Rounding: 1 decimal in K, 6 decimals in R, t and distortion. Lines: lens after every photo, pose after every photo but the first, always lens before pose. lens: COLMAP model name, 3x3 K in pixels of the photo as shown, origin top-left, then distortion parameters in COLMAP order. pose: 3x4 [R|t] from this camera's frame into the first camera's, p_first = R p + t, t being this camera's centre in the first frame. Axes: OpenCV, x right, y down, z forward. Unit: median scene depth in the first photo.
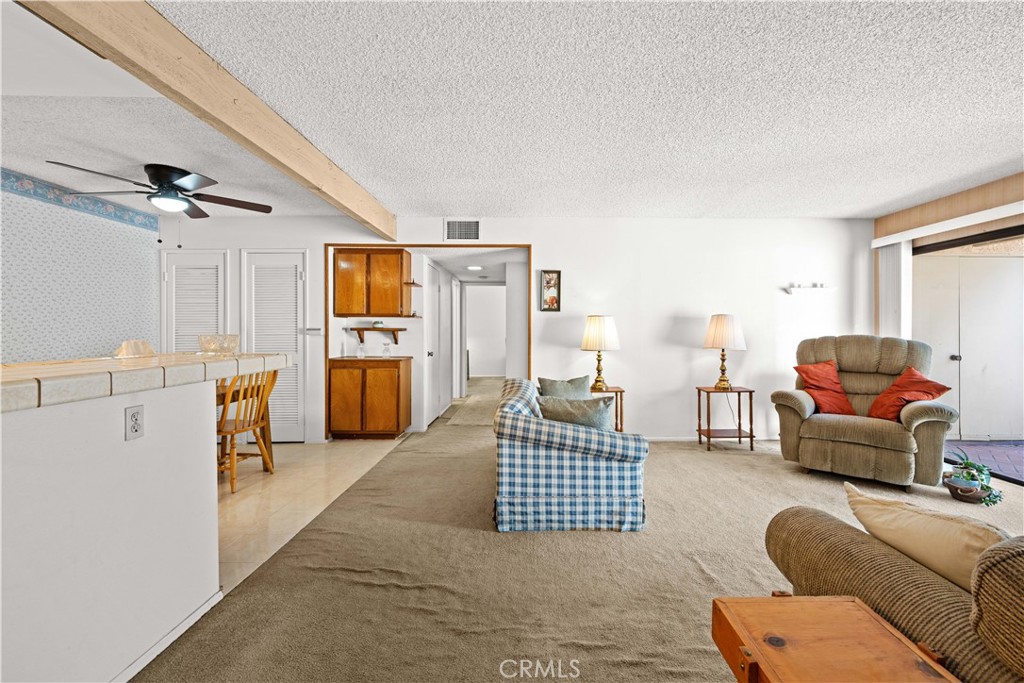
lens RADIAL K [[413.9, 0, 533.1], [0, 413.9, 330.0], [0, 0, 1]] dist [-0.000904, -0.000224]
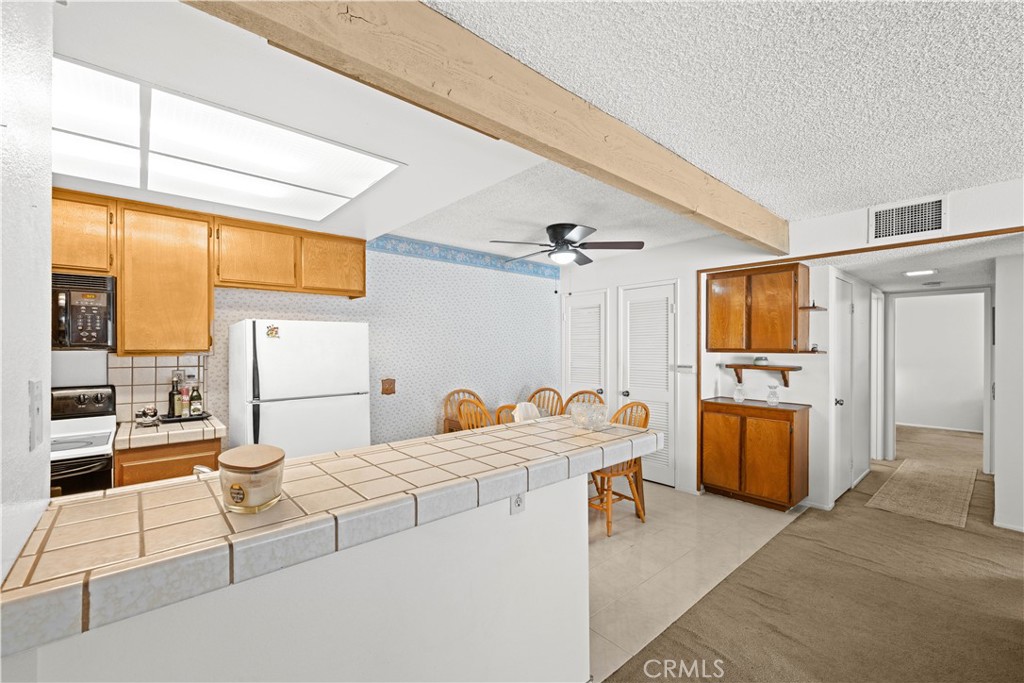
lens RADIAL K [[422.5, 0, 514.9], [0, 422.5, 348.9], [0, 0, 1]] dist [-0.001616, 0.000126]
pose [[0.649364, 0.004232, -0.760466, -0.067951], [-0.000128, 0.999985, 0.005455, -0.045891], [0.760478, -0.003445, 0.649355, 0.114929]]
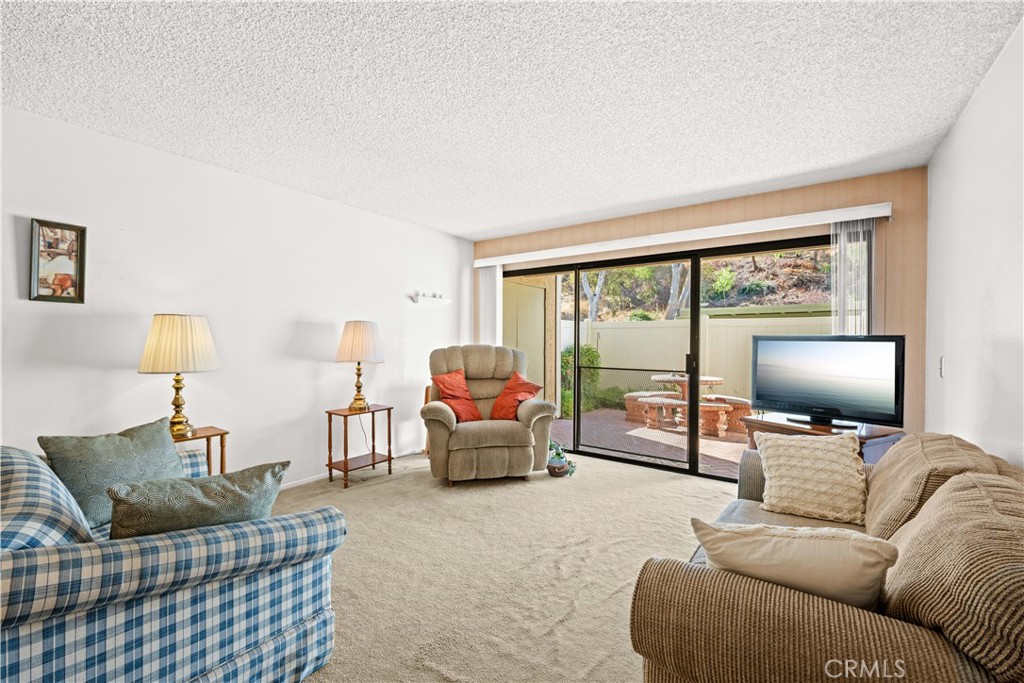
lens RADIAL K [[425.8, 0, 516.2], [0, 425.8, 342.0], [0, 0, 1]] dist [-0.001155, 0.000099]
pose [[0.588066, -0.000300, 0.808813, -0.052505], [-0.005777, 0.999973, 0.004571, -0.000337], [-0.808792, -0.007361, 0.588048, 0.227220]]
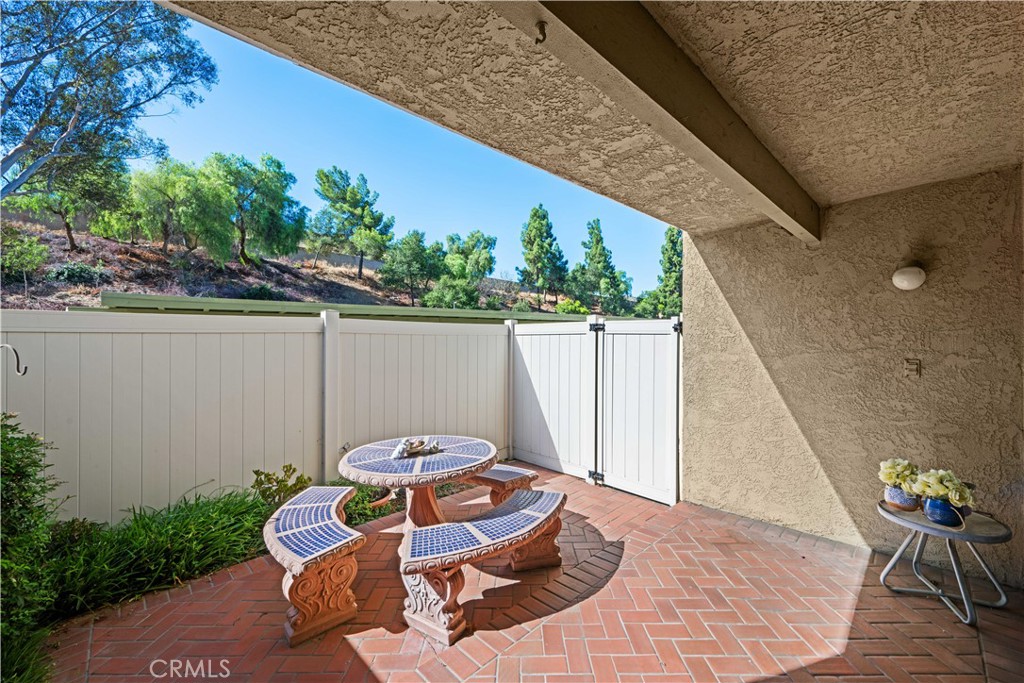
lens RADIAL K [[404.2, 0, 516.9], [0, 404.2, 342.5], [0, 0, 1]] dist [-0.000044, -0.000406]
pose [[-0.694201, 0.000379, 0.719781, 0.977308], [0.005055, 0.999978, 0.004349, -0.045991], [-0.719764, 0.006658, -0.694187, 0.962737]]
